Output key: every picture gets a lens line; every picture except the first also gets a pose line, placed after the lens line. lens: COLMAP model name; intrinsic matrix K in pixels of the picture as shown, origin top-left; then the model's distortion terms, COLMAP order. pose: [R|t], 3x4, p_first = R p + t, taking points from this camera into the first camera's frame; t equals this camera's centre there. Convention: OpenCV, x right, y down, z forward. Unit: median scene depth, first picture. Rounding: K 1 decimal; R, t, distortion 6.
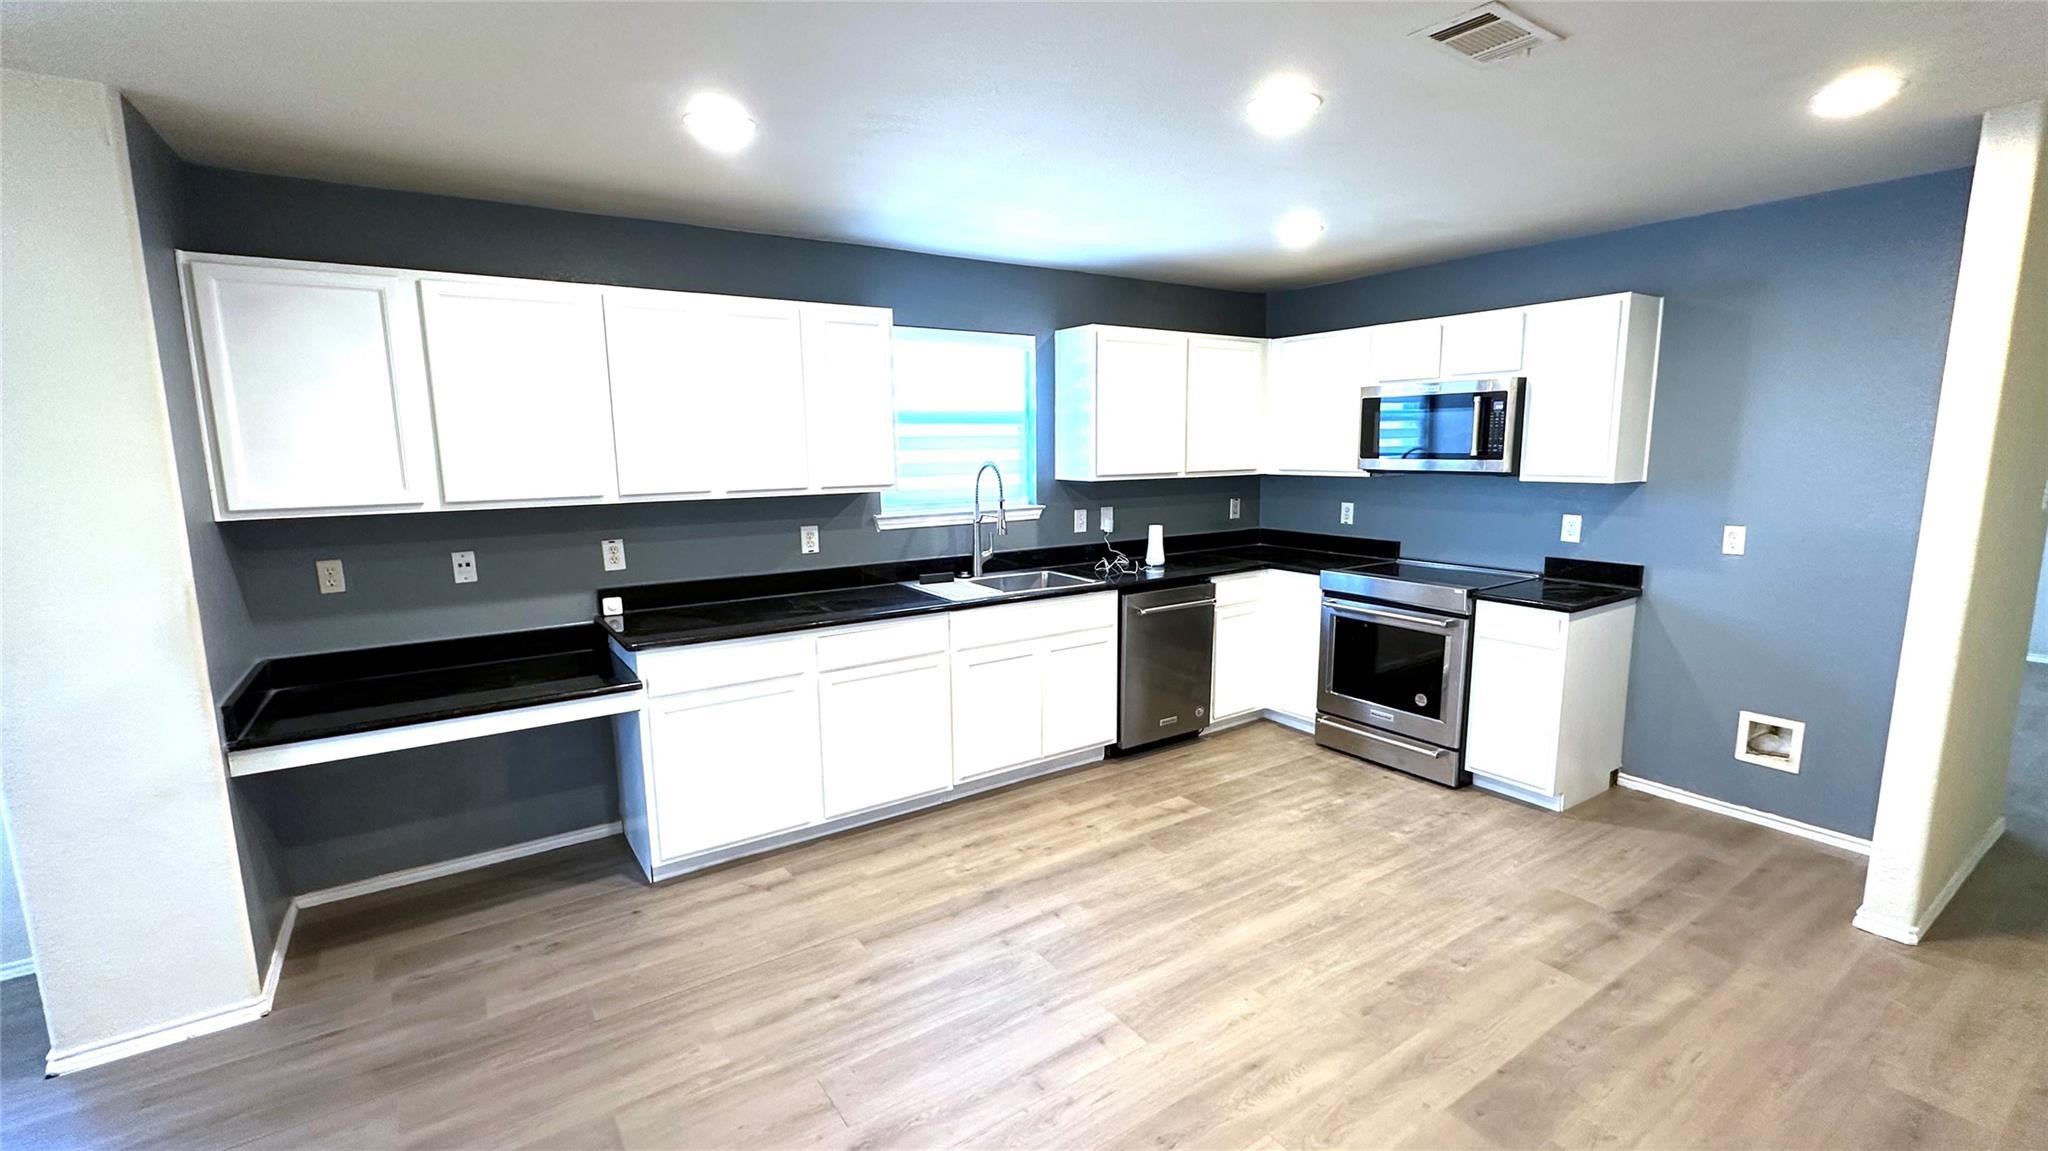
lens RADIAL K [[877.6, 0, 1030.4], [0, 877.6, 577.1], [0, 0, 1]] dist [-0.000774, 0.000226]
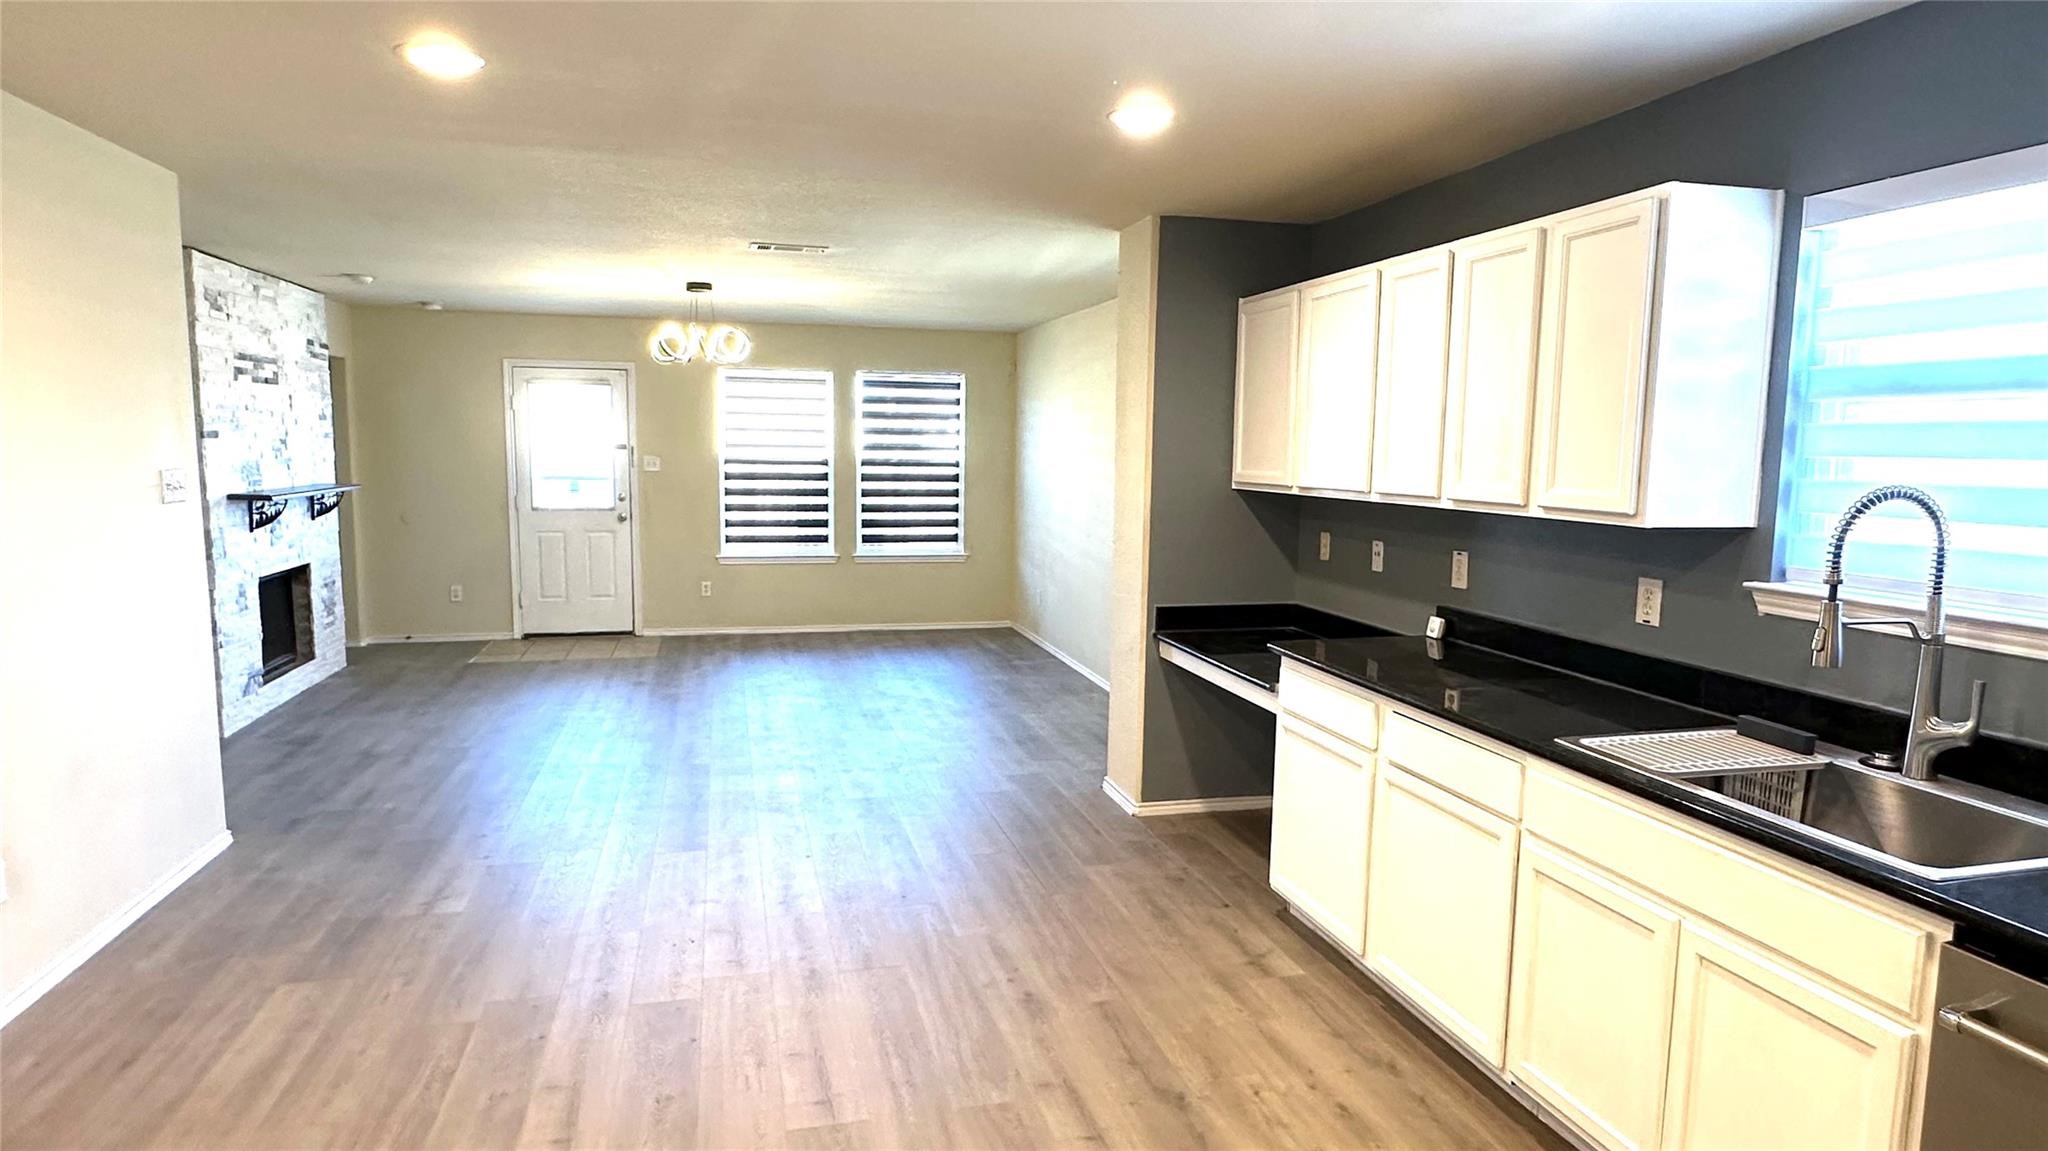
lens RADIAL K [[1169.7, 0, 1023.7], [0, 1169.7, 580.4], [0, 0, 1]] dist [-0.000971, 0.000242]
pose [[-0.348009, 0.116952, -0.930168, 0.768531], [-0.147944, 0.972905, 0.177676, -0.166033], [0.925744, 0.199446, -0.321277, 1.074940]]
